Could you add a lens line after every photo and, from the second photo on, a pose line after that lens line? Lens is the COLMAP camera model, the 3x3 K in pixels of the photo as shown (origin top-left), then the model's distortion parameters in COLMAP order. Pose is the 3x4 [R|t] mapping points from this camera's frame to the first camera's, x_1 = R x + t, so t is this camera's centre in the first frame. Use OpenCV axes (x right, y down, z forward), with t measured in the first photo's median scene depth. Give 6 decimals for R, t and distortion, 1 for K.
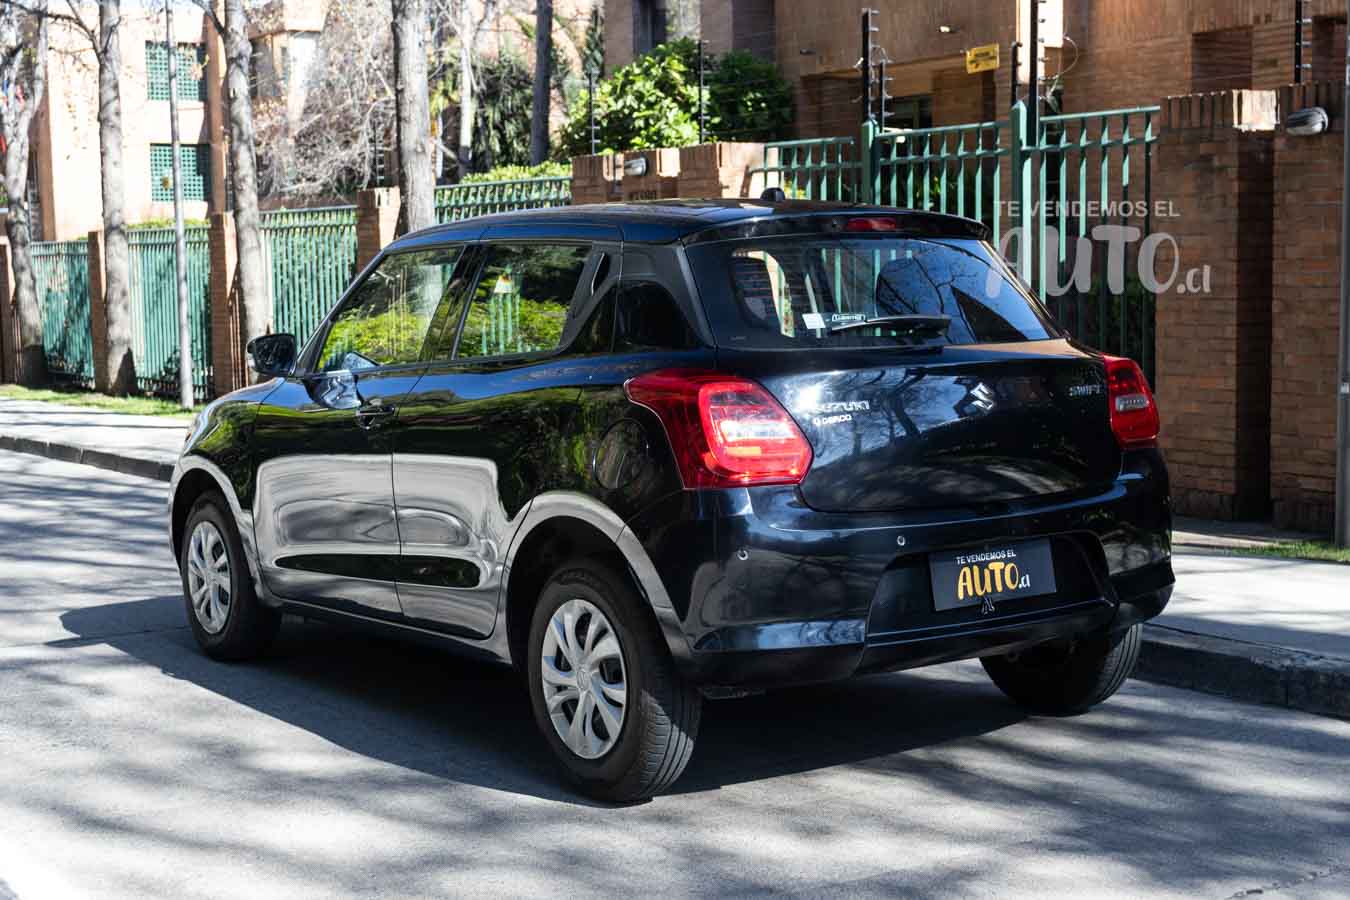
lens RADIAL K [[1849.9, 0, 675.0], [0, 1849.9, 450.0], [0, 0, 1]] dist [-0.024856, 0.292888]
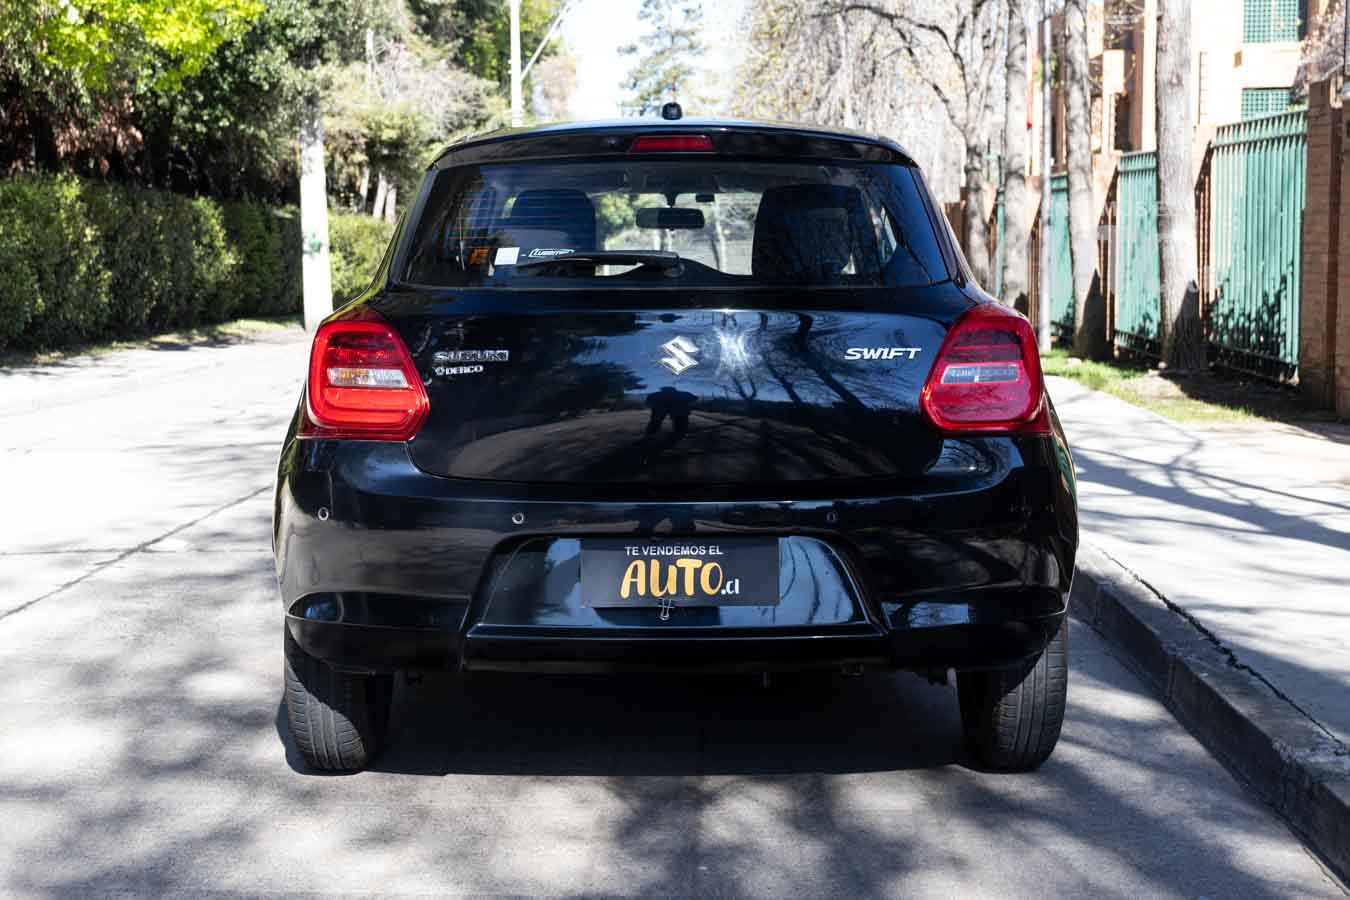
lens RADIAL K [[1849.9, 0, 675.0], [0, 1849.9, 450.0], [0, 0, 1]] dist [-0.024856, 0.292888]
pose [[0.825783, 0.073542, -0.559172, 0.544544], [-0.058126, 0.997280, 0.045321, -0.020333], [0.560984, -0.004923, 0.827812, 0.287914]]
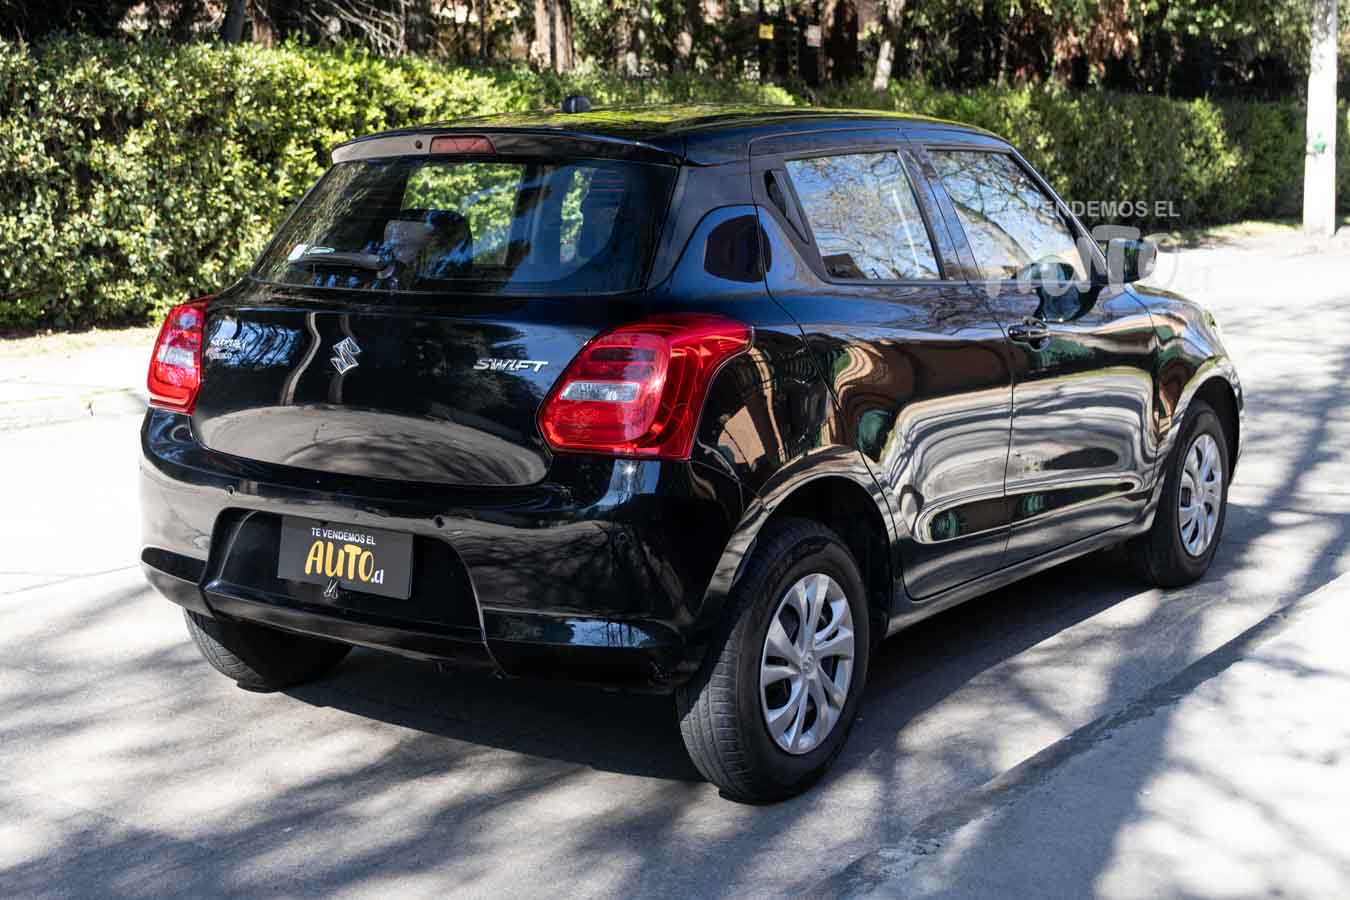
lens RADIAL K [[1810.0, 0, 675.0], [0, 1810.0, 450.0], [0, 0, 1]] dist [0.008409, 0.026438]
pose [[0.368187, 0.165621, -0.914881, 0.879502], [-0.077774, 0.986044, 0.147203, -0.105683], [0.926493, 0.016956, 0.375930, 0.722923]]
